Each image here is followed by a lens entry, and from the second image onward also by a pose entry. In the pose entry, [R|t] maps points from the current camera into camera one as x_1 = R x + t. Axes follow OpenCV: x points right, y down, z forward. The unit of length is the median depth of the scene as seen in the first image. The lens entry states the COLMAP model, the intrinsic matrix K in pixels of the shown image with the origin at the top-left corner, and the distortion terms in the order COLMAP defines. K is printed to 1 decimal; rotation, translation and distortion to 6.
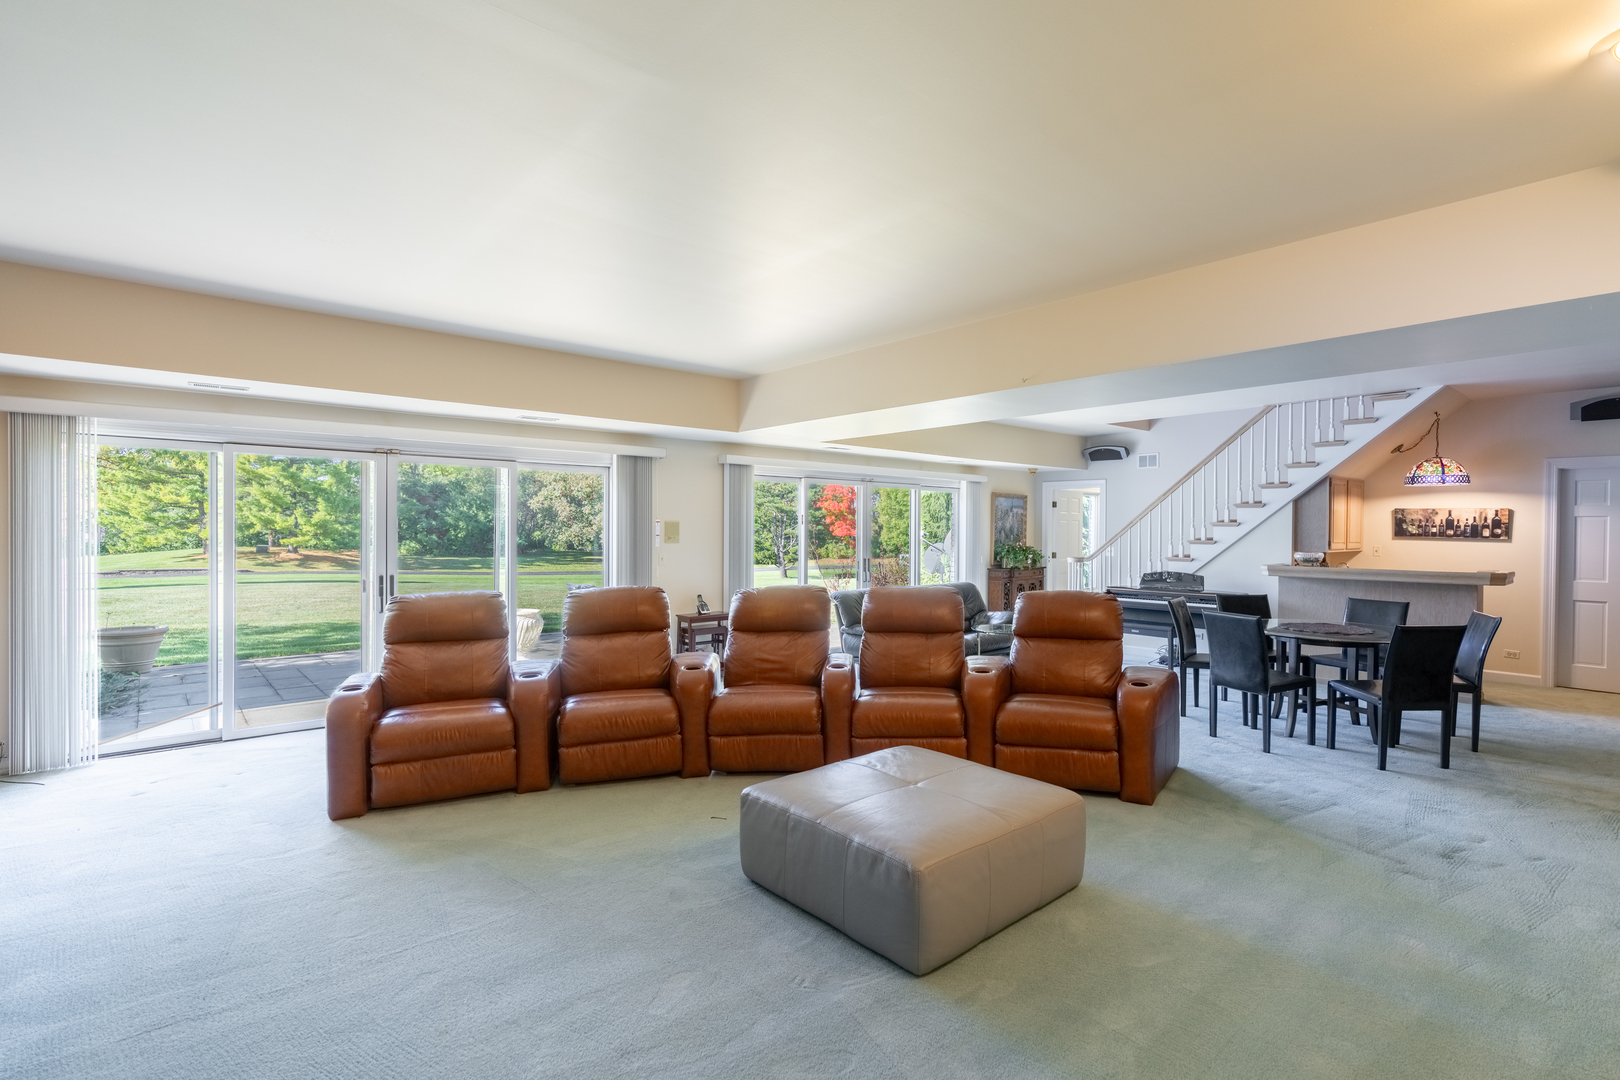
lens RADIAL K [[734.3, 0, 811.6], [0, 734.3, 537.2], [0, 0, 1]] dist [-0.004398, -0.000522]
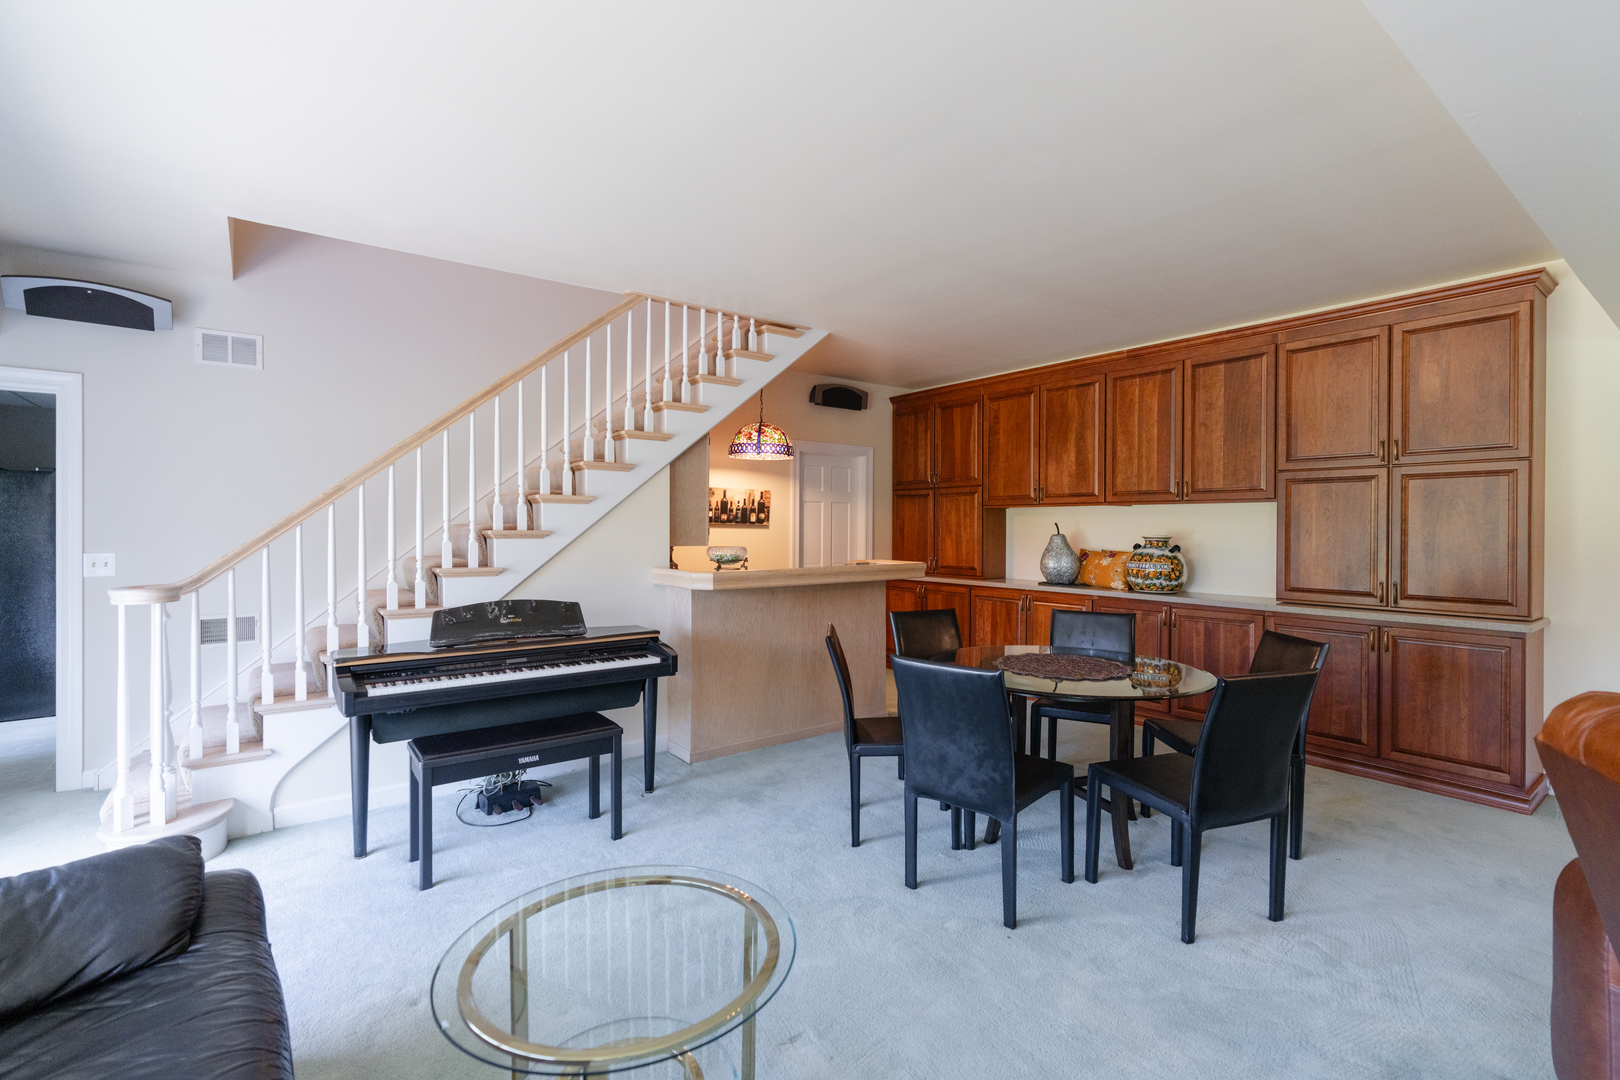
lens RADIAL K [[734.3, 0, 813.8], [0, 734.3, 532.0], [0, 0, 1]] dist [-0.004398, -0.000522]
pose [[0.032948, -0.012313, 0.999381, 0.051331], [0.005924, 0.999909, 0.012124, 0.000871], [-0.999439, 0.005521, 0.033018, 0.879351]]
